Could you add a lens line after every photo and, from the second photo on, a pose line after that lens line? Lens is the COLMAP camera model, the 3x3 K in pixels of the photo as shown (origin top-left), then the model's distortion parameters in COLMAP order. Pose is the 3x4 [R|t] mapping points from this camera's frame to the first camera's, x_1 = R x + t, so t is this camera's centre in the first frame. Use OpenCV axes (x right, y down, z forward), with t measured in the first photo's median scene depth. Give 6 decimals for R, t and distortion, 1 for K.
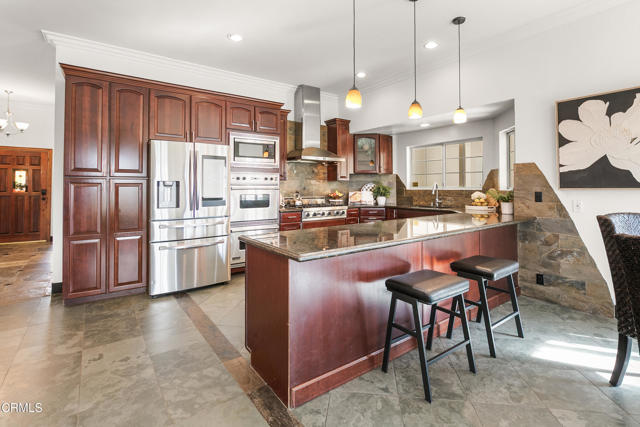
lens RADIAL K [[305.4, 0, 320.7], [0, 305.4, 182.9], [0, 0, 1]] dist [-0.002951, -0.000155]
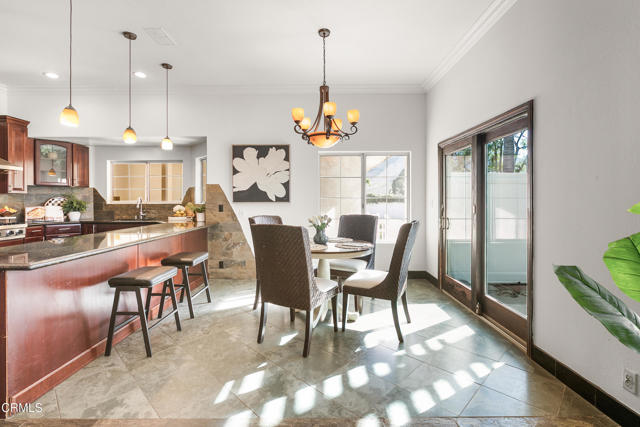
lens RADIAL K [[296.9, 0, 318.9], [0, 296.9, 200.6], [0, 0, 1]] dist [-0.001890, -0.000729]
pose [[0.595226, 0.002529, 0.803554, -0.134807], [-0.012004, 0.999911, 0.005745, -0.003364], [-0.803468, -0.013066, 0.595204, -0.201744]]
